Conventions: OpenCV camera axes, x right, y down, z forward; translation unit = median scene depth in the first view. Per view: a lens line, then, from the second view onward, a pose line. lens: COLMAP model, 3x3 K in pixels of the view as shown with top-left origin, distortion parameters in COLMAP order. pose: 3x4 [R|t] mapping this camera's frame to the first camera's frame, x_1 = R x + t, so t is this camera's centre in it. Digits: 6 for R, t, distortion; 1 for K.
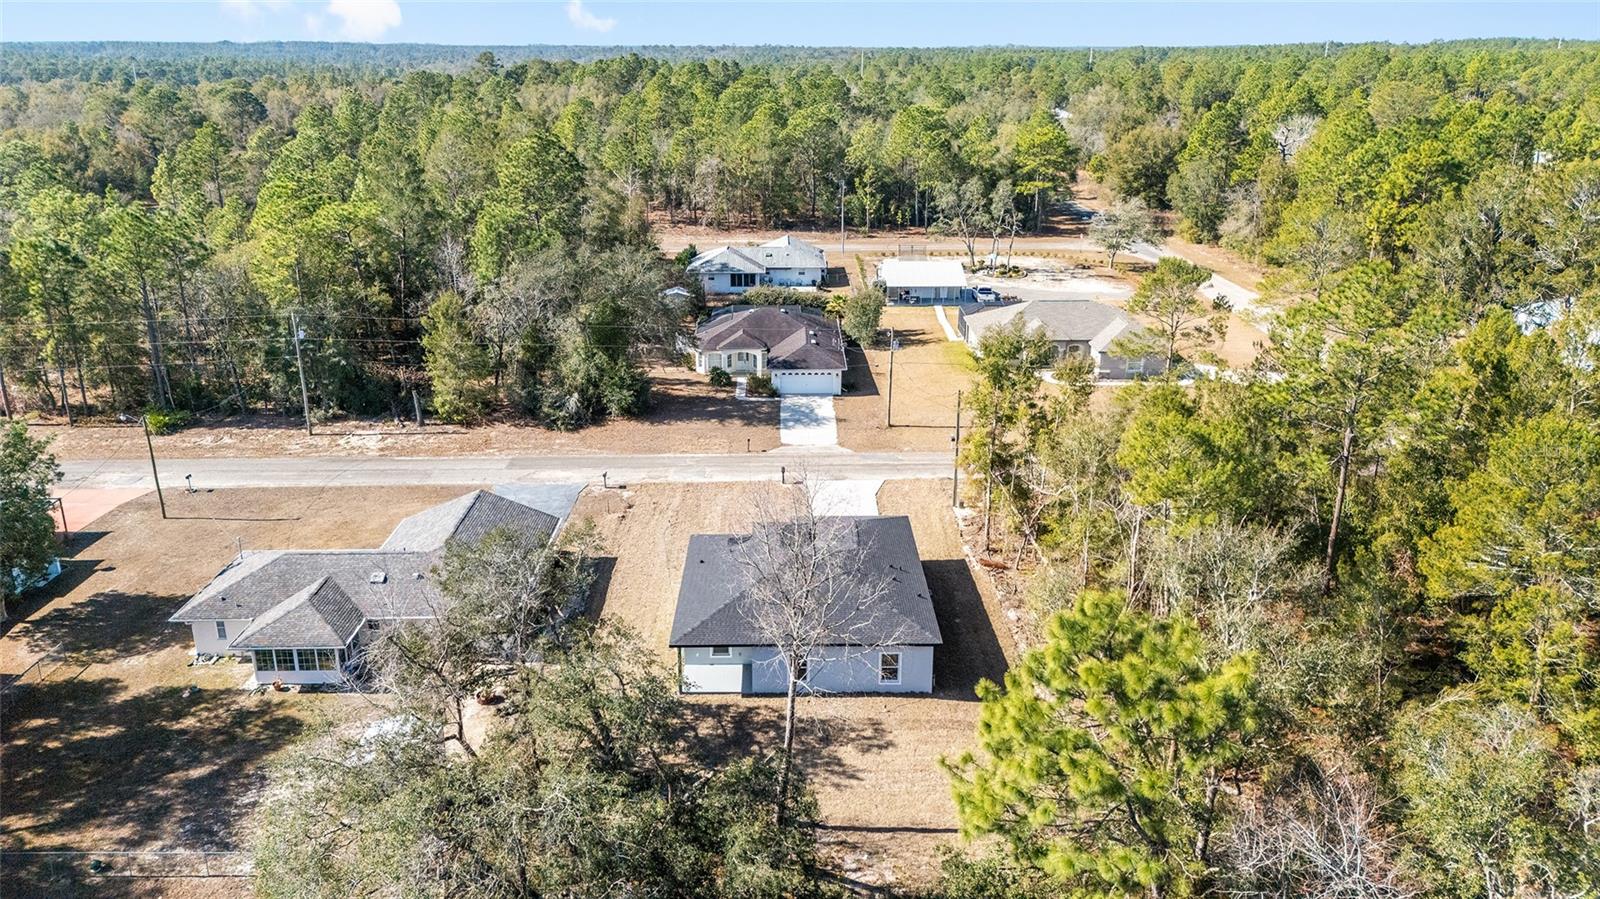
lens RADIAL K [[1163.0, 0, 800.0], [0, 1163.0, 449.5], [0, 0, 1]] dist [0.128390, -0.200669]
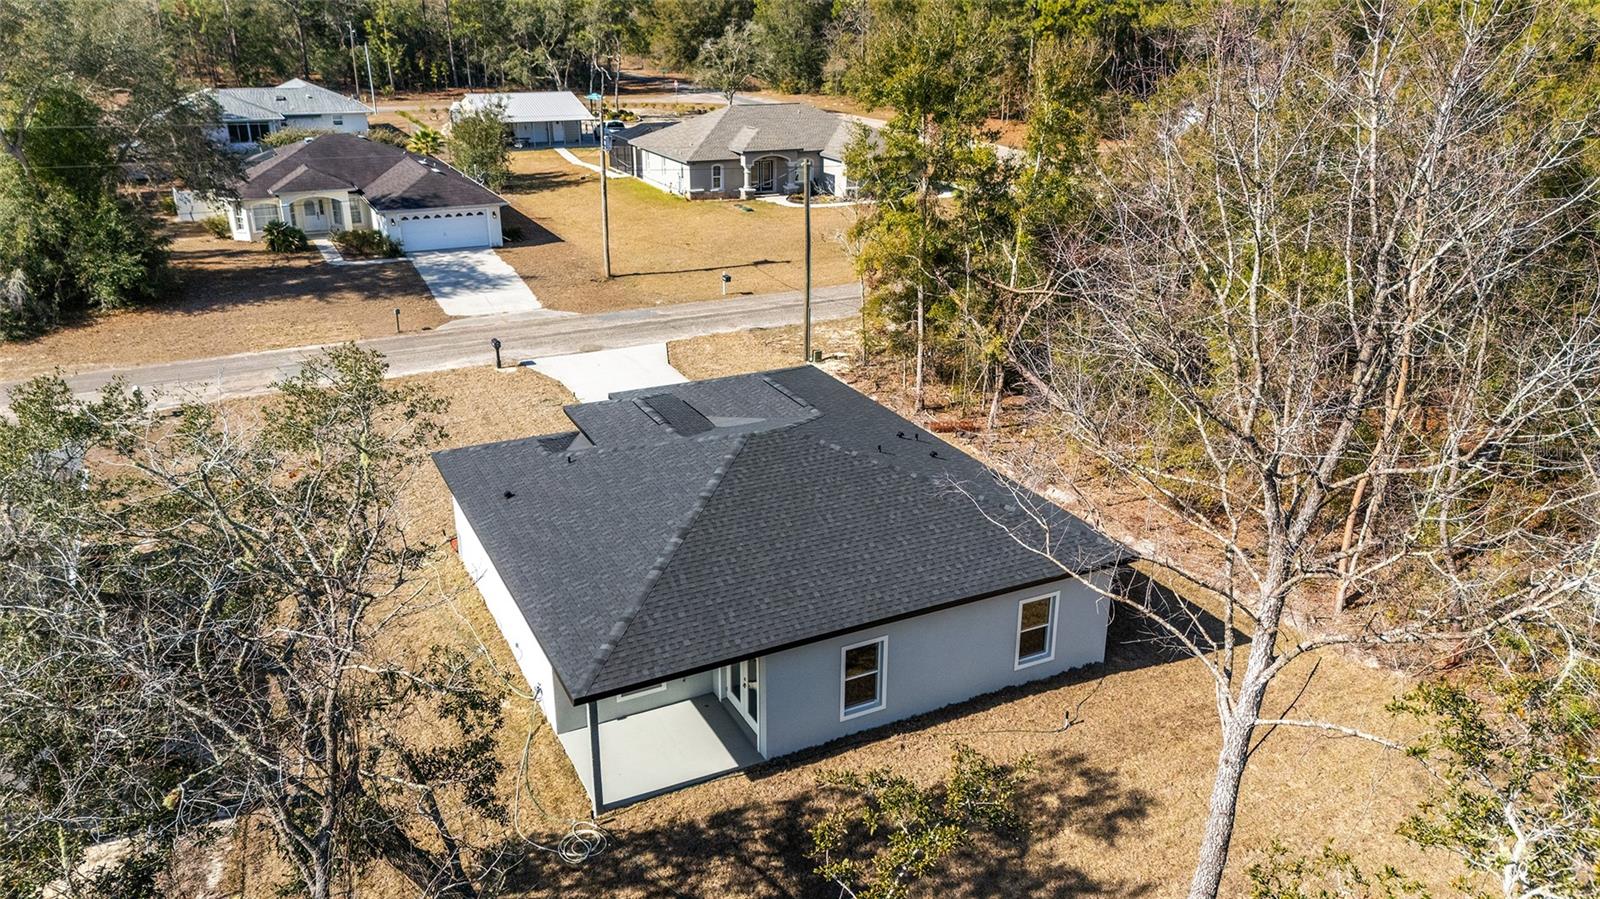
lens RADIAL K [[1172.4, 0, 800.0], [0, 1172.4, 449.5], [0, 0, 1]] dist [0.080384, -0.086854]
pose [[0.898554, -0.155483, 0.410398, -0.106953], [0.137818, 0.987801, 0.072491, 0.040756], [-0.416663, -0.008577, 0.909021, 0.358541]]
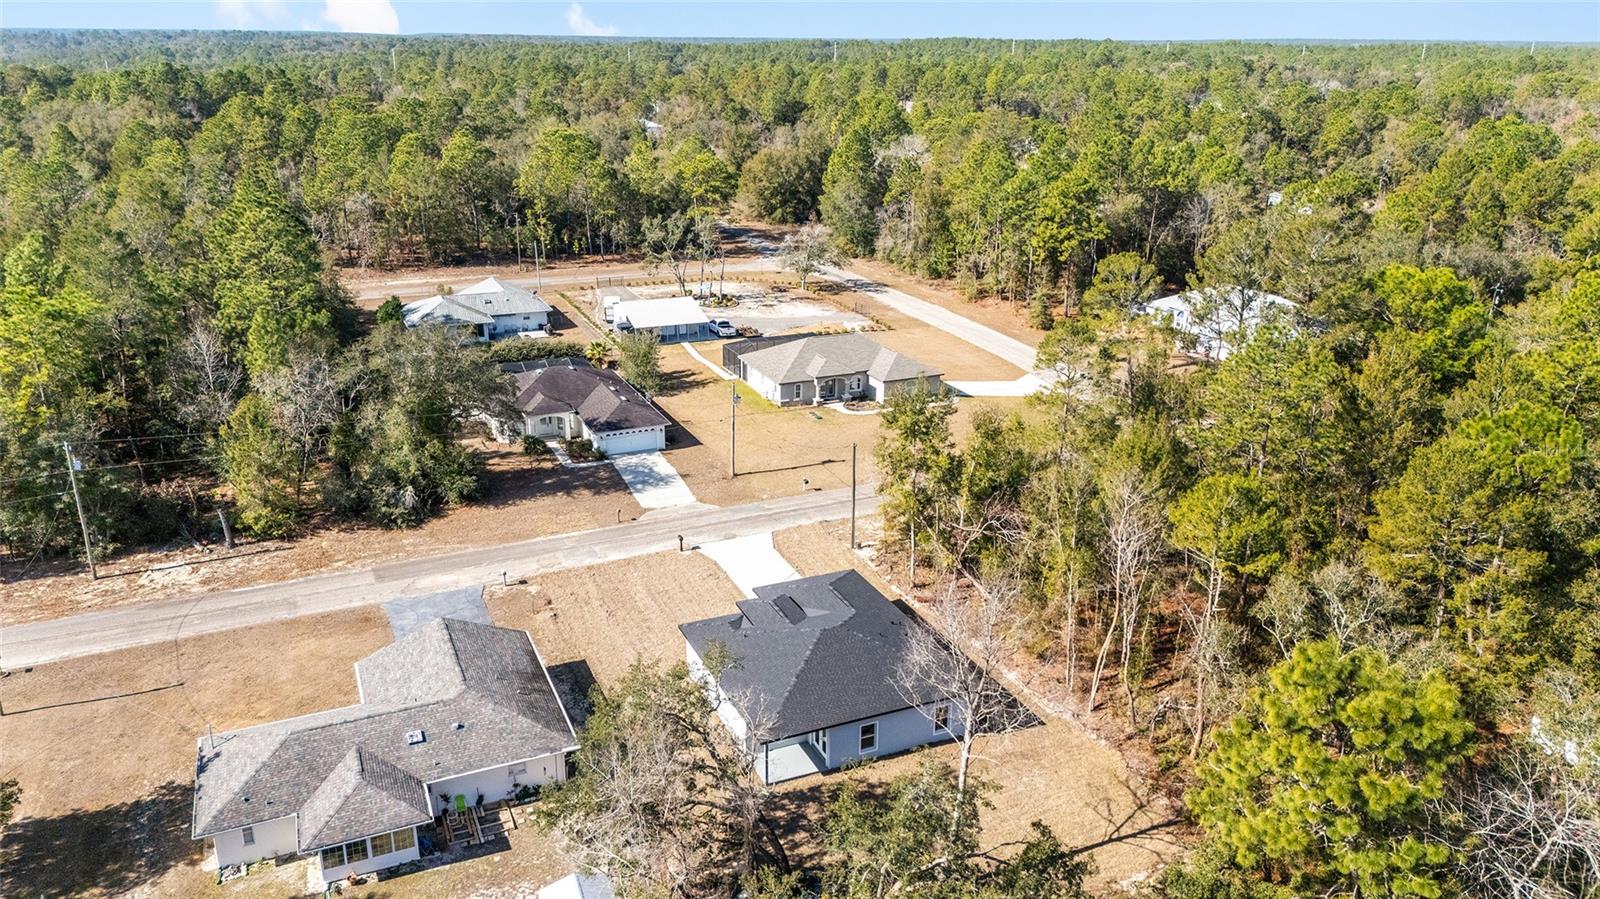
lens RADIAL K [[1163.0, 0, 800.0], [0, 1163.0, 449.5], [0, 0, 1]] dist [0.128390, -0.200669]
pose [[0.920128, -0.127403, 0.370314, -0.246074], [0.123879, 0.991735, 0.033391, -0.069280], [-0.371508, 0.015150, 0.928306, 0.009008]]
